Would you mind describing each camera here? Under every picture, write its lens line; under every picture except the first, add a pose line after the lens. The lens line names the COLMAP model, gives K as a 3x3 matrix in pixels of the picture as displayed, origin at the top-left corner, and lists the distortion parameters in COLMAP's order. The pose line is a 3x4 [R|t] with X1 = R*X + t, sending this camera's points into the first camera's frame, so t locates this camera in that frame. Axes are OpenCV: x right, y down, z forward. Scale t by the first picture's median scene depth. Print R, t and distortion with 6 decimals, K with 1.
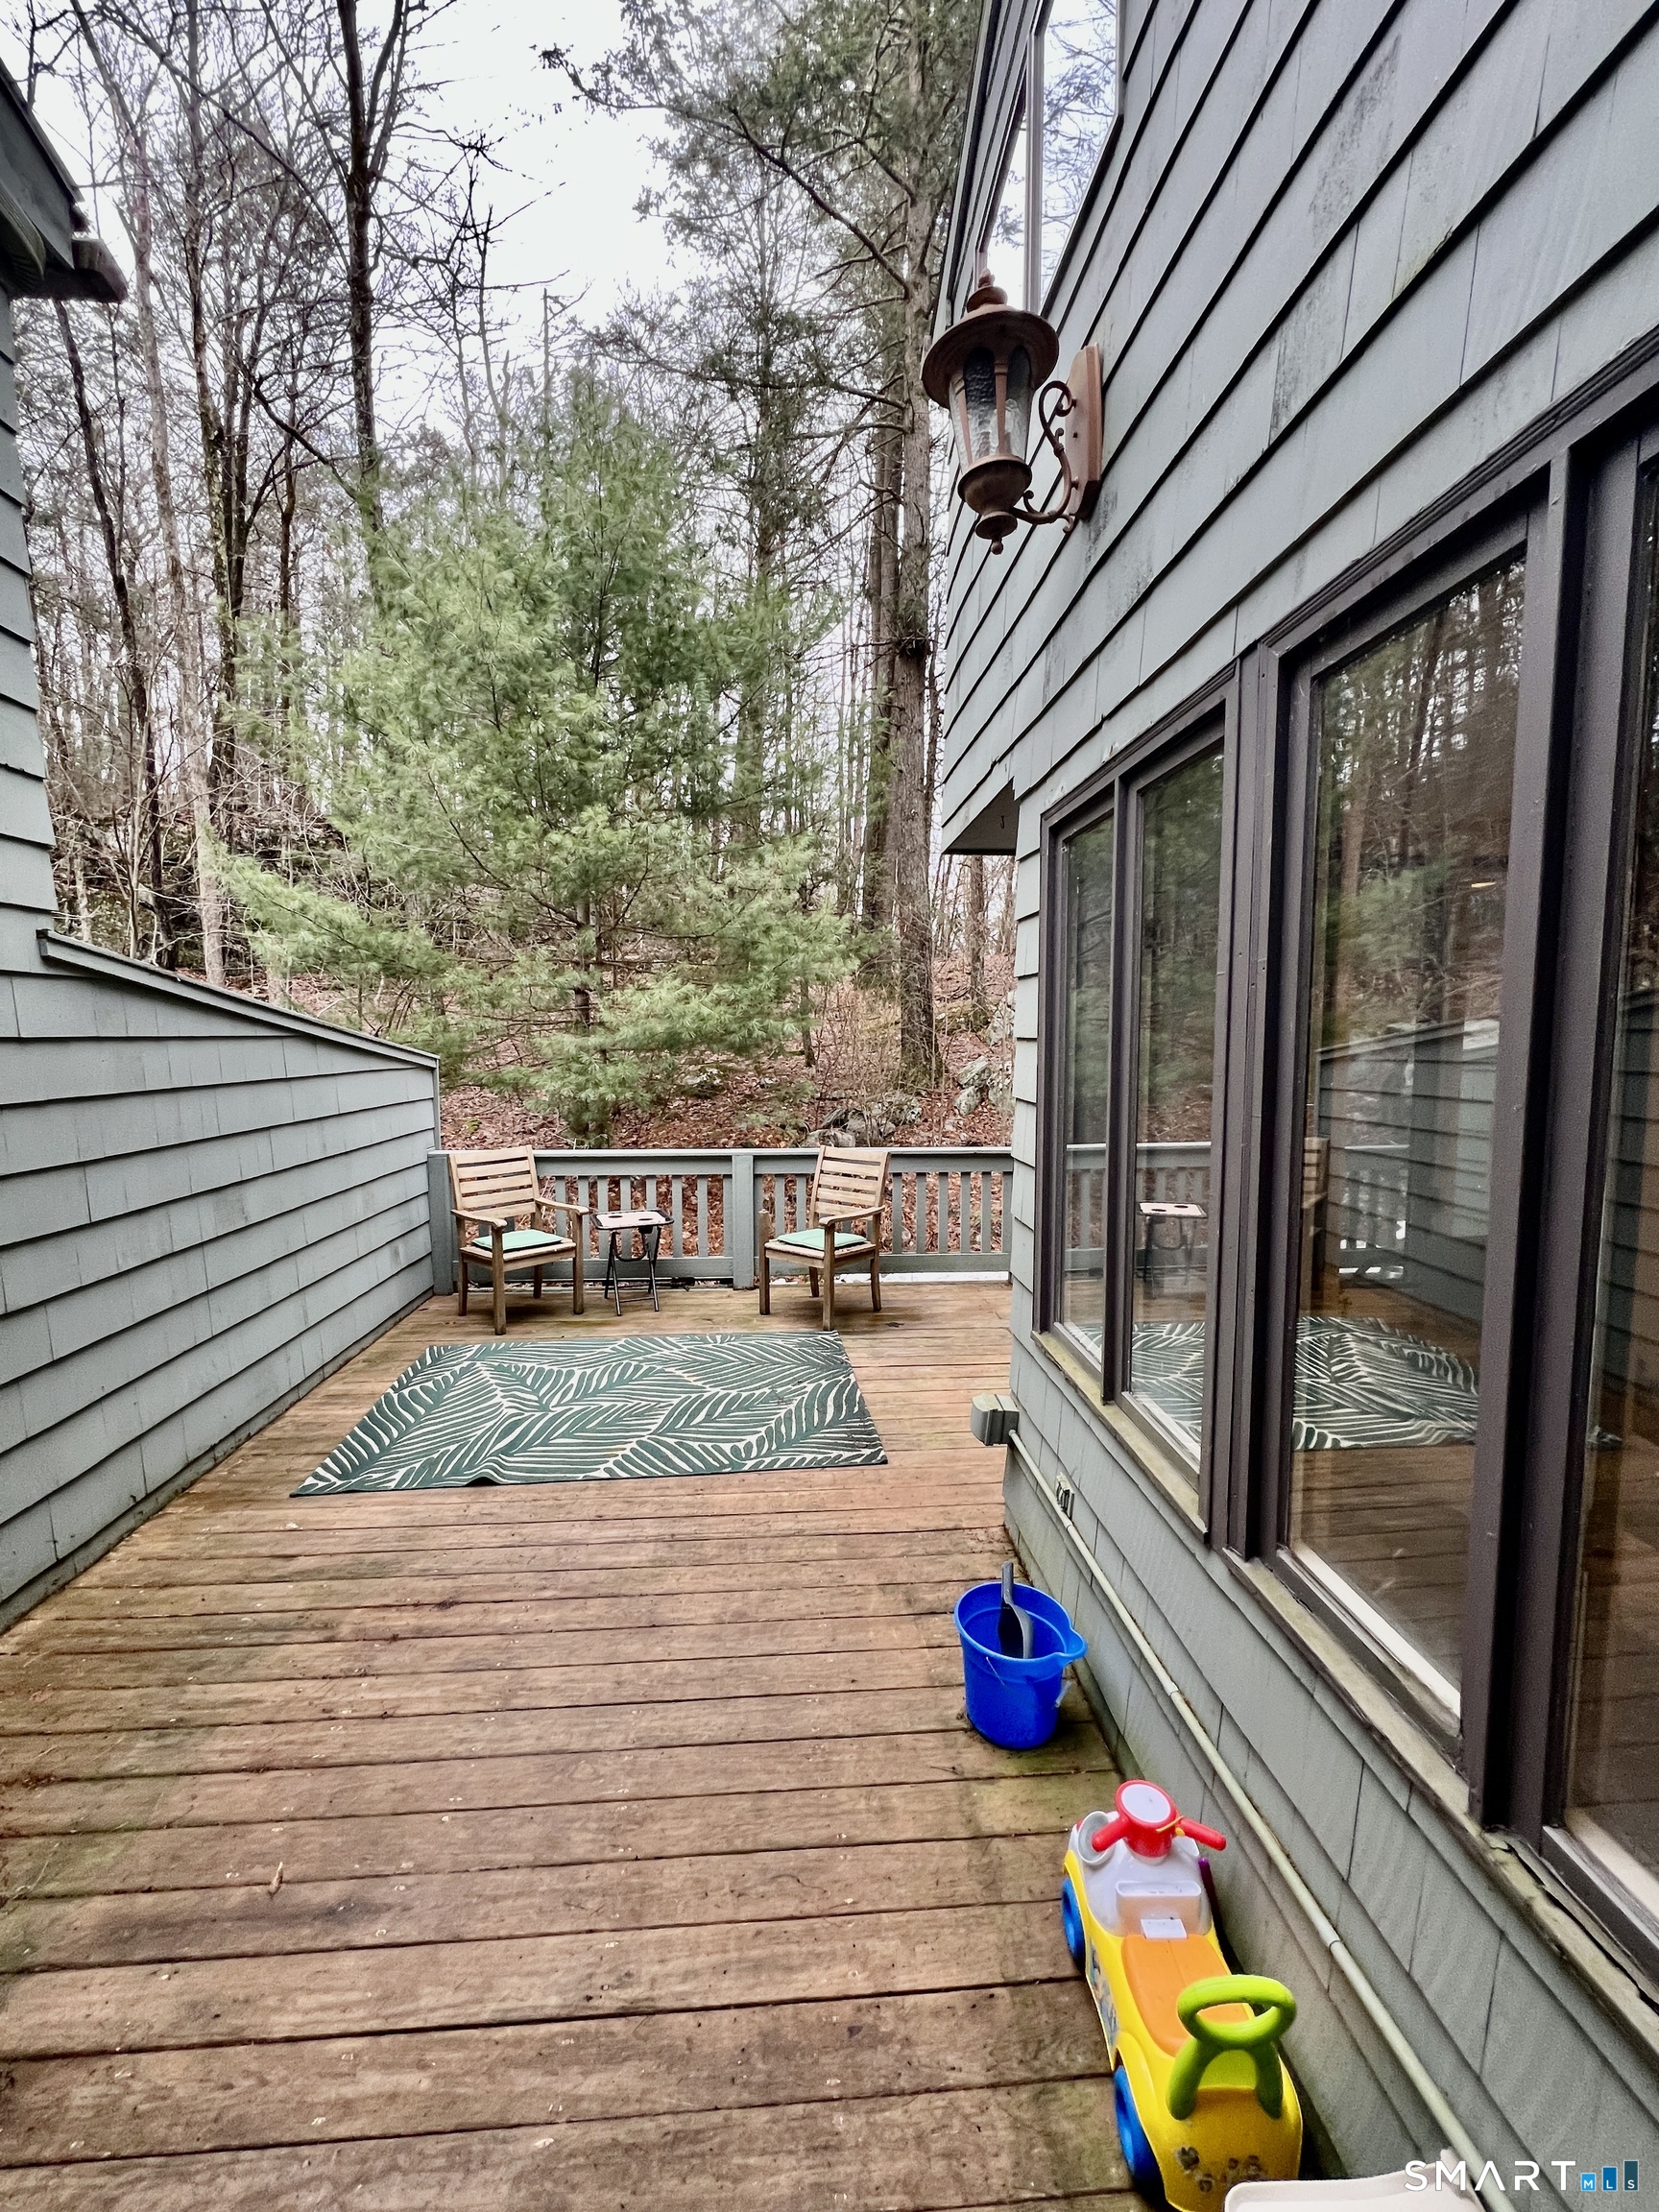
lens RADIAL K [[886.3, 0, 832.2], [0, 886.3, 1111.9], [0, 0, 1]] dist [-0.000998, -0.000029]
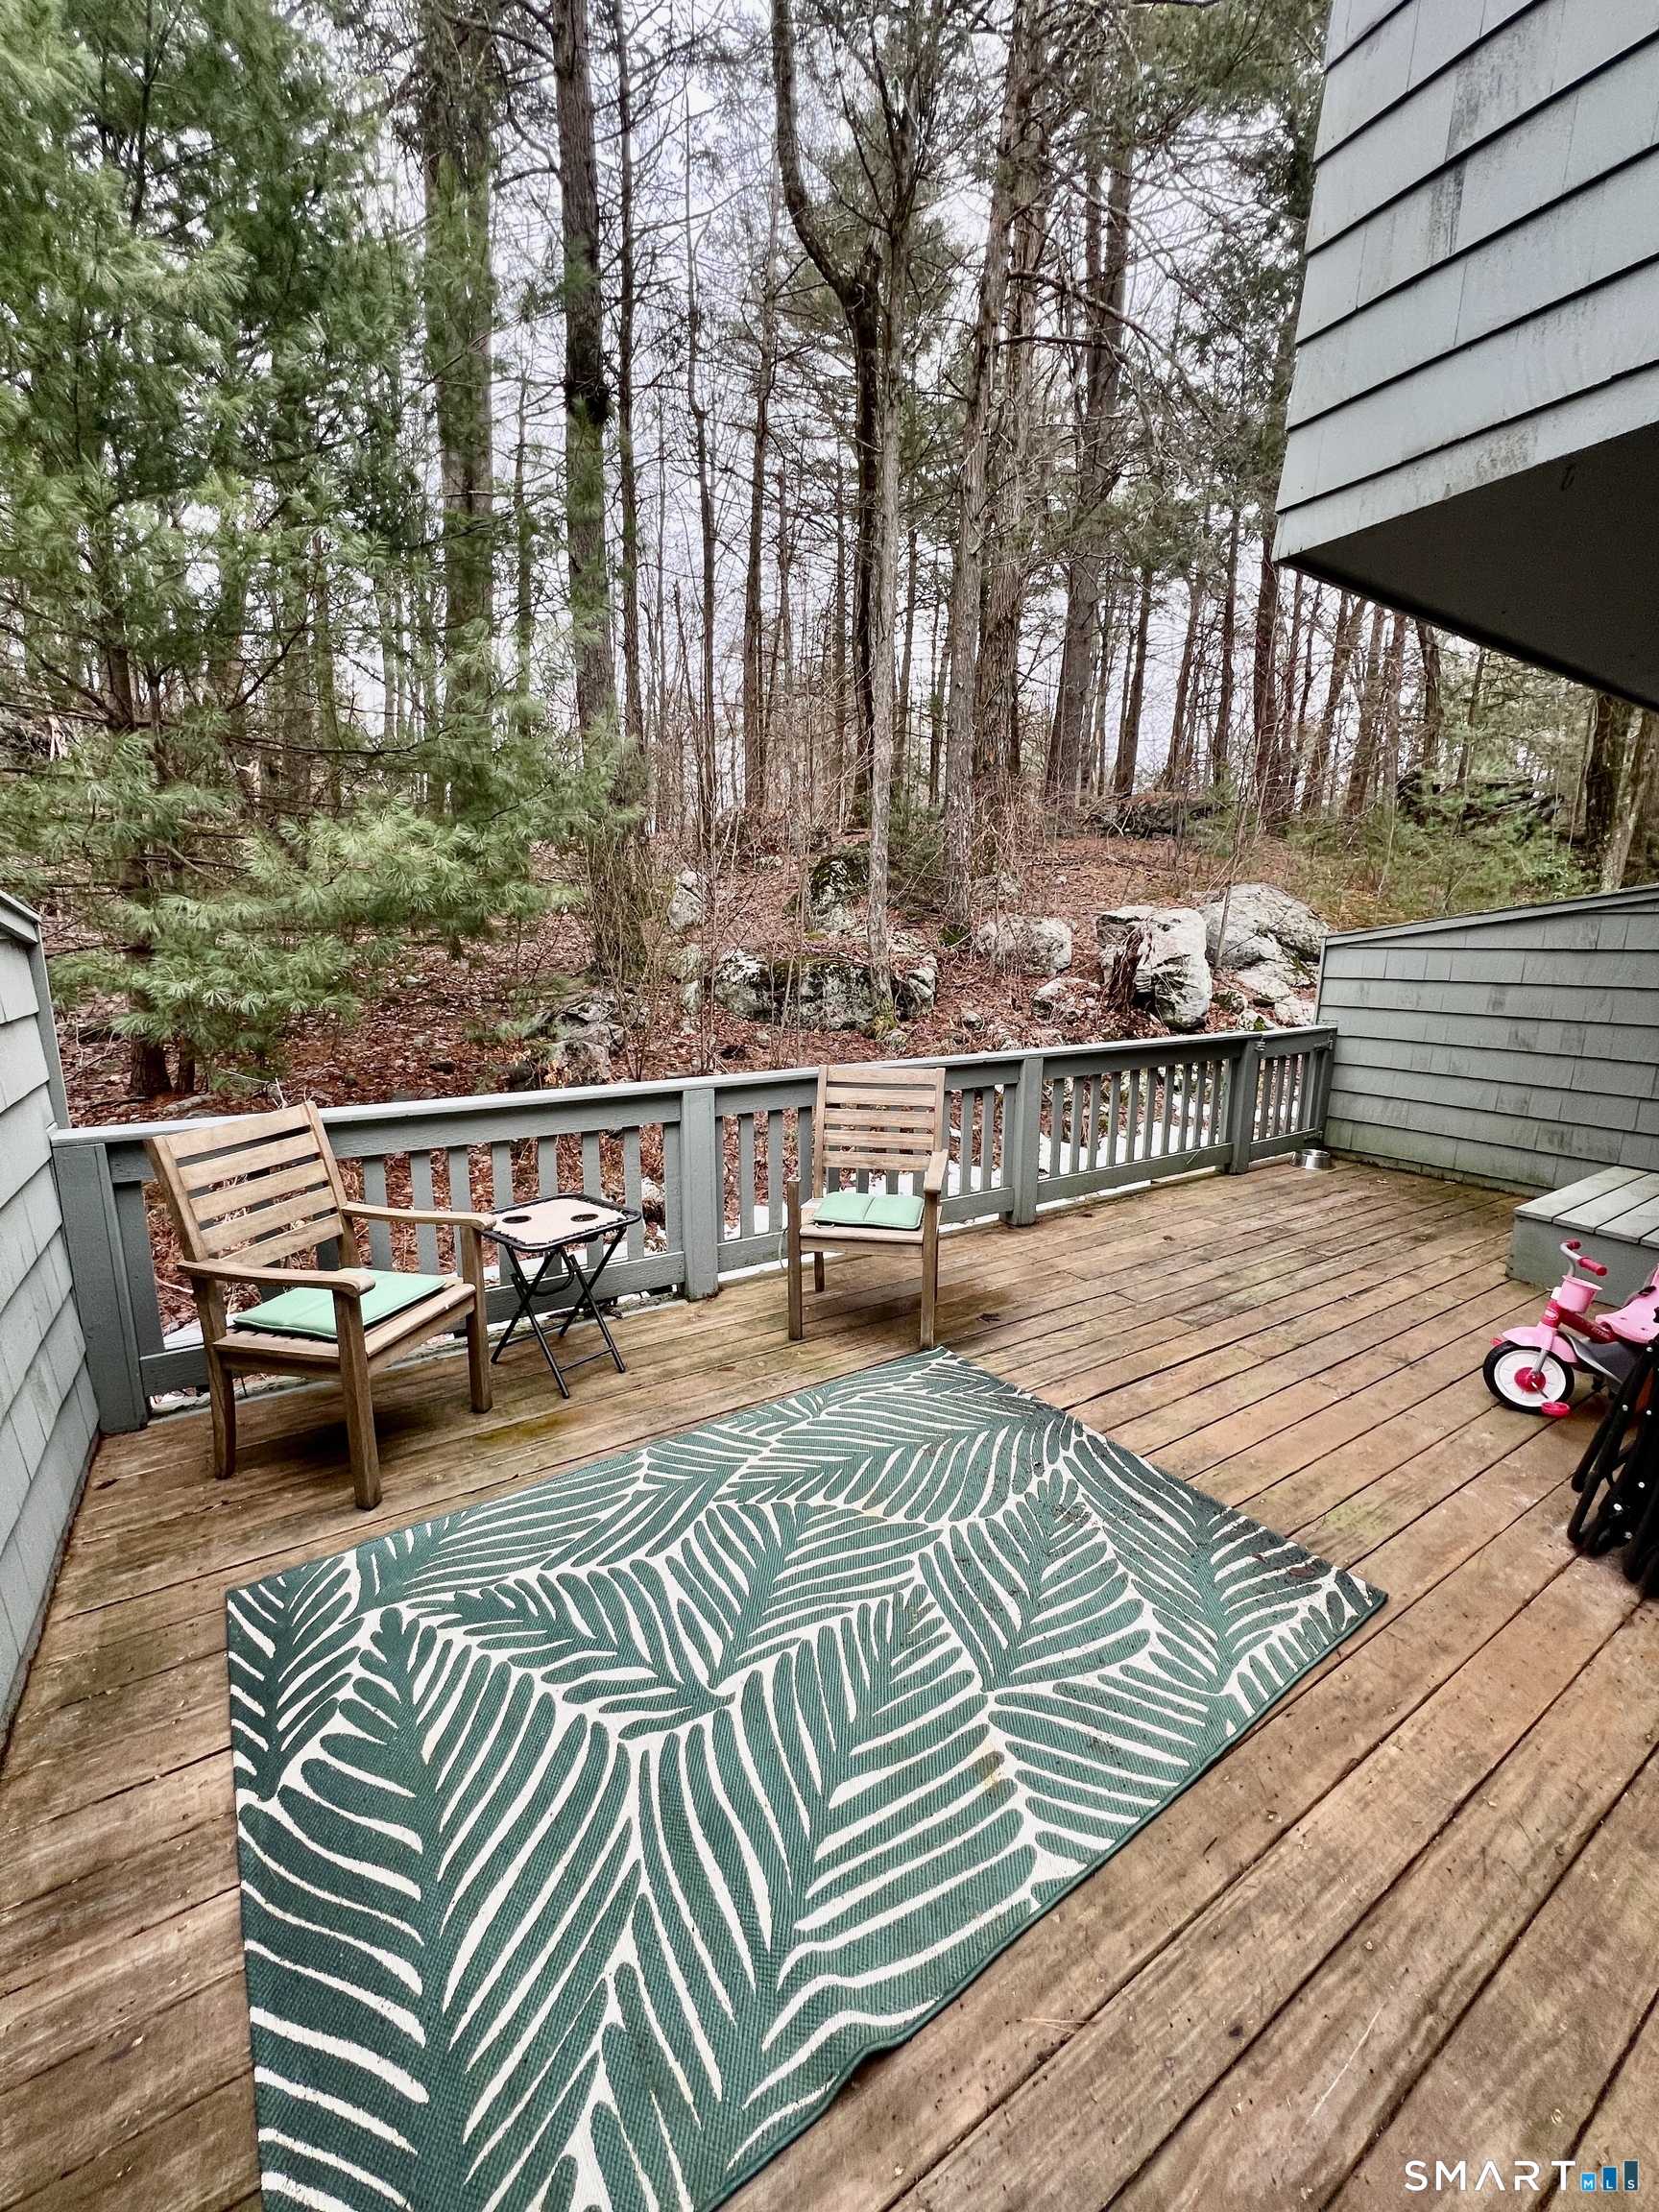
lens RADIAL K [[886.3, 0, 829.1], [0, 886.3, 1099.8], [0, 0, 1]] dist [-0.000998, -0.000029]
pose [[0.878057, -0.082714, 0.471353, -0.365456], [0.035118, 0.993431, 0.108910, -0.008927], [-0.477265, -0.079076, 0.875194, 0.485067]]
